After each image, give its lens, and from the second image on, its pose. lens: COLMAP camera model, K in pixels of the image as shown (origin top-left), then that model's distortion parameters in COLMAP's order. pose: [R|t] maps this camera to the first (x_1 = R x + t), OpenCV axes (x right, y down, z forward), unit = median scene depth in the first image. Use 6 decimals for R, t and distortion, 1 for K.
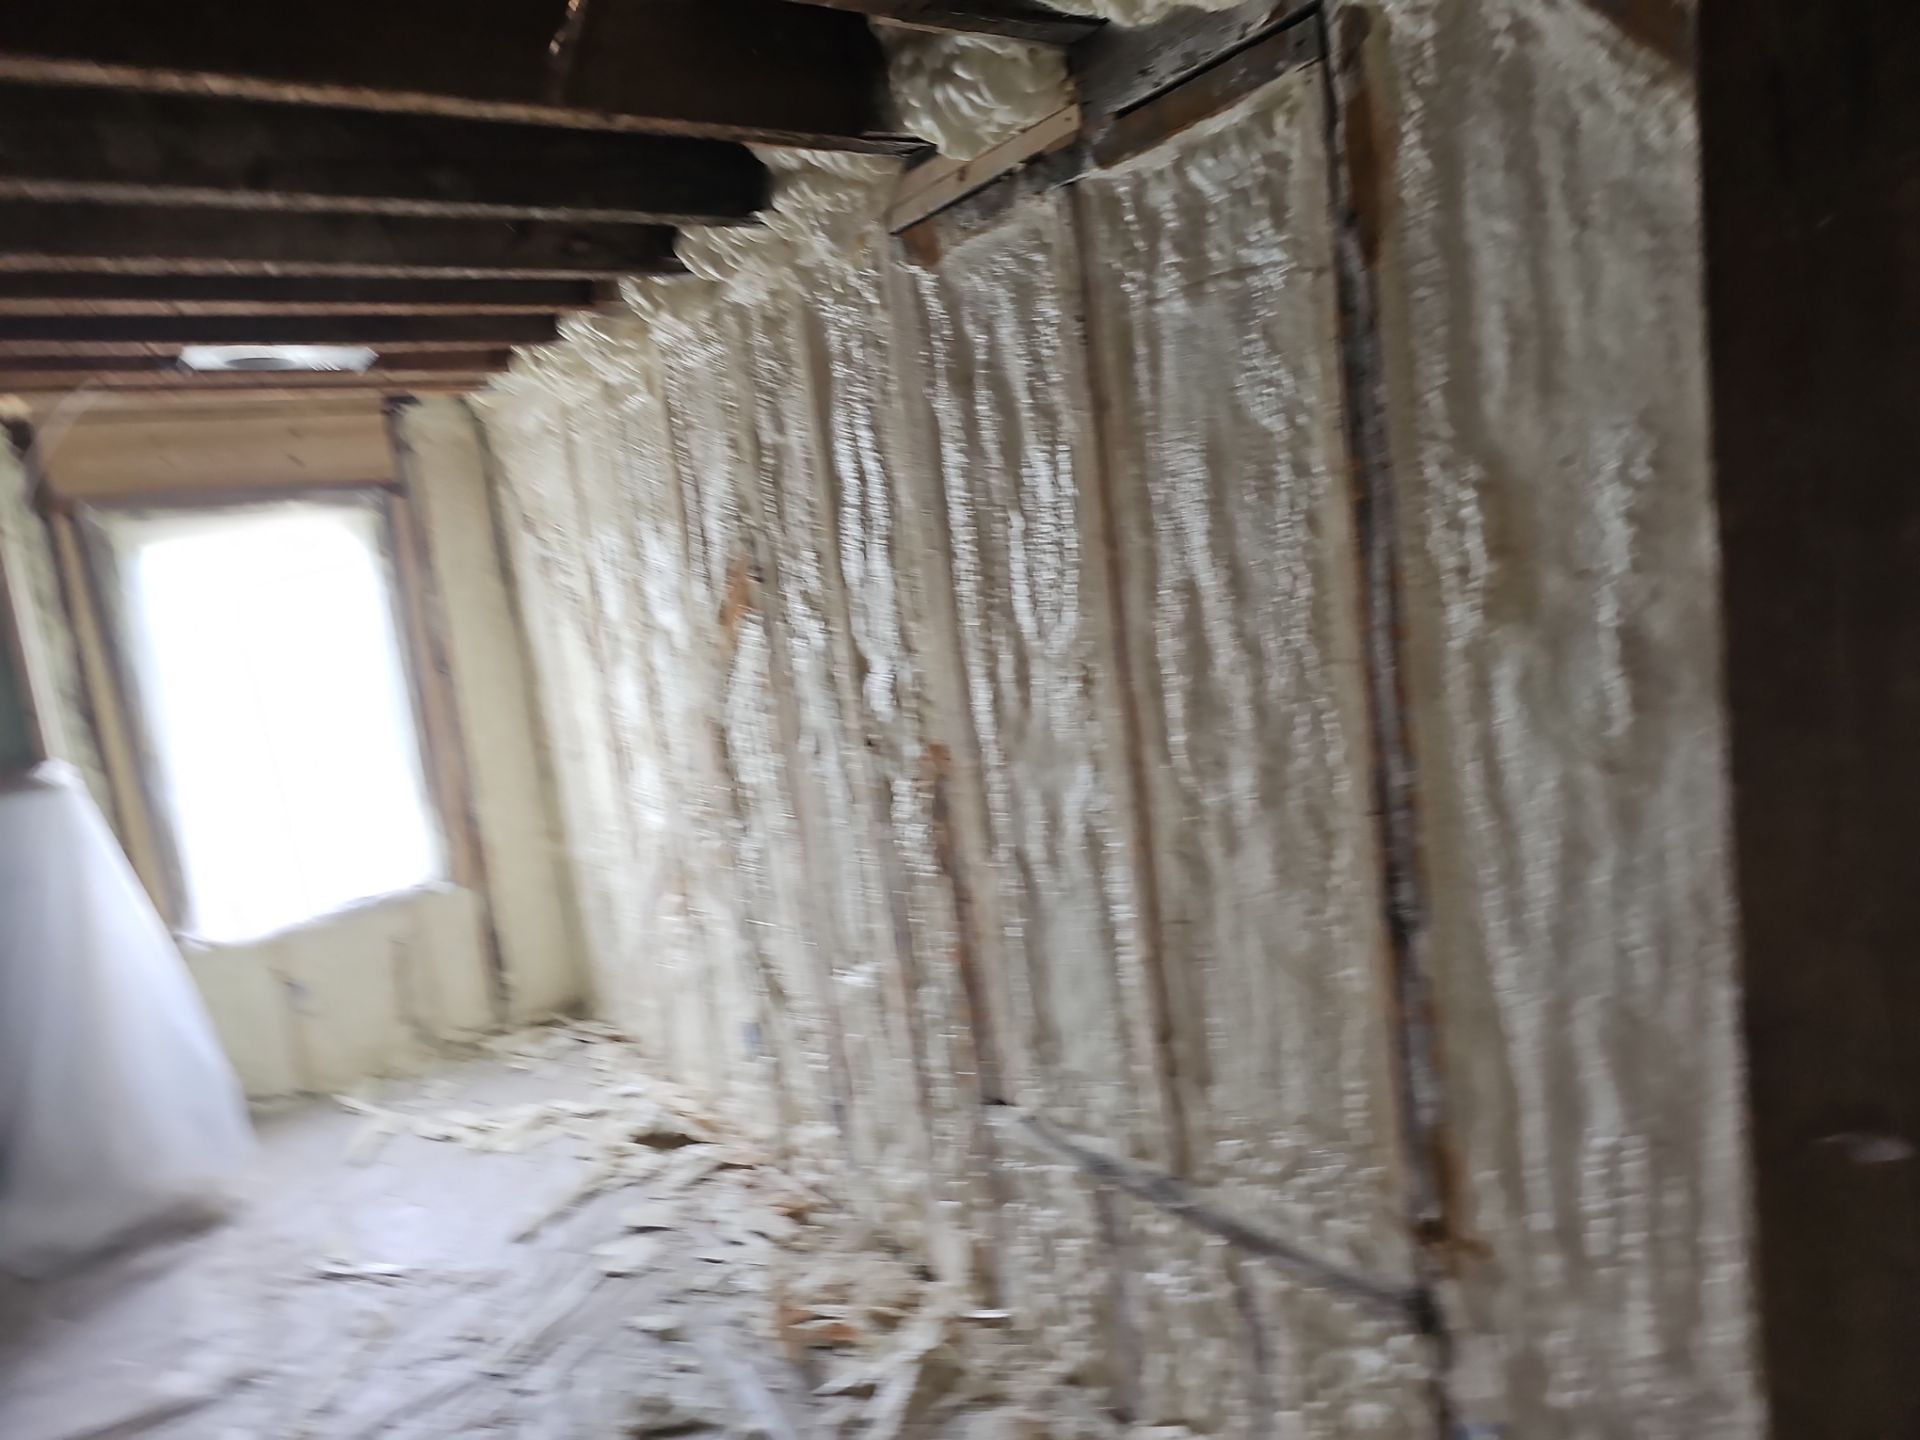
lens RADIAL K [[1330.4, 0, 958.3], [0, 1330.4, 658.4], [0, 0, 1]] dist [0.087911, -0.080106]
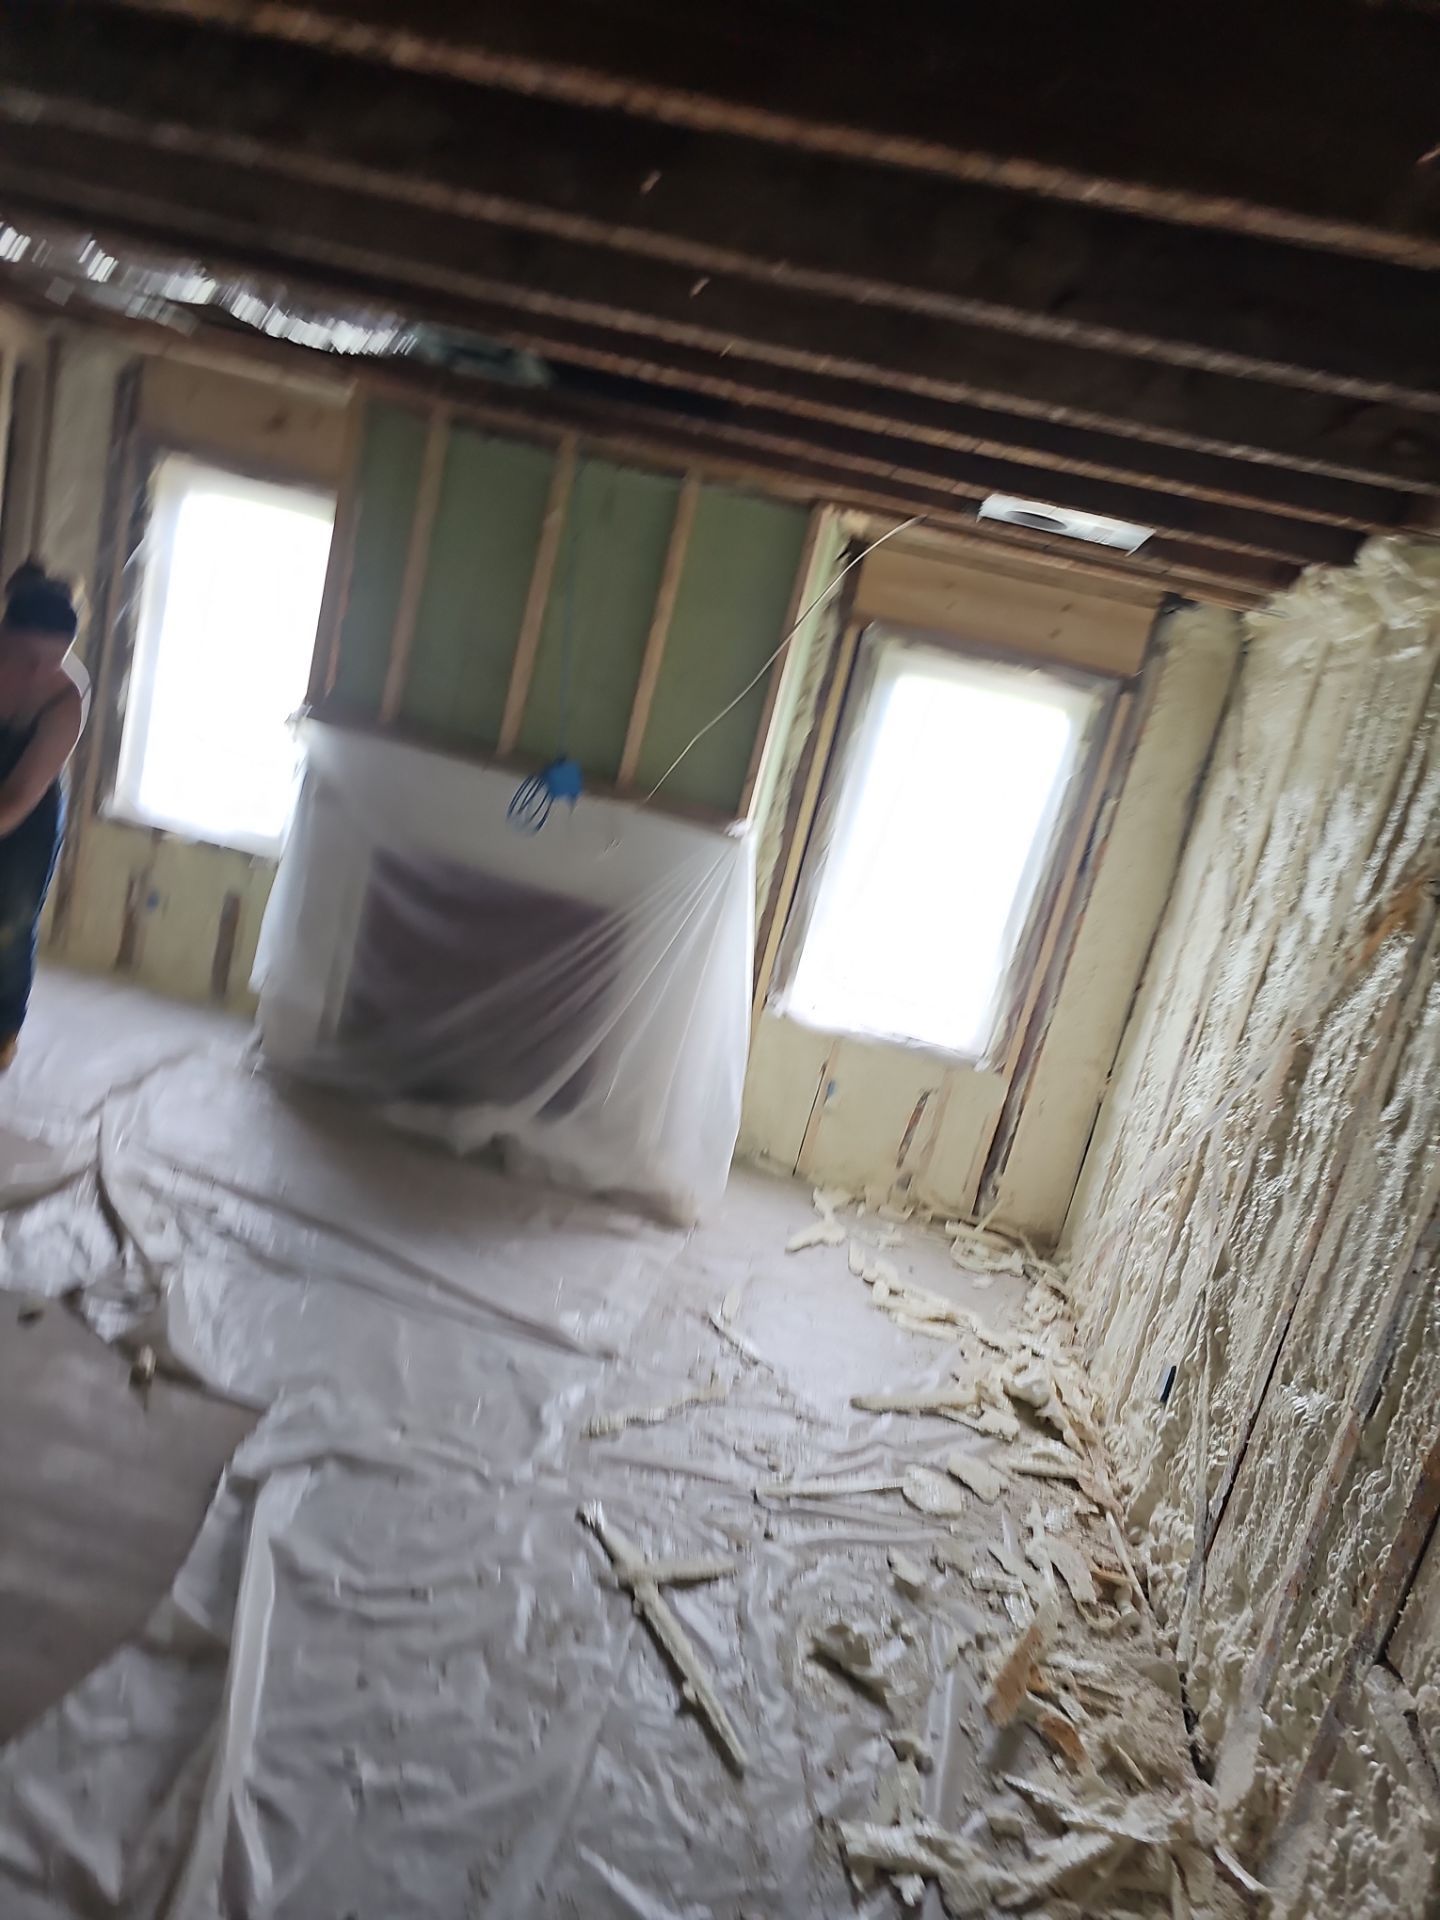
lens RADIAL K [[1273.9, 0, 699.1], [0, 1273.9, 952.7], [0, 0, 1]] dist [0.059955, -0.053592]
pose [[0.658593, 0.405673, -0.633786, 0.058504], [-0.376243, 0.906927, 0.189536, -0.011001], [0.651687, 0.113631, 0.749928, 0.146681]]
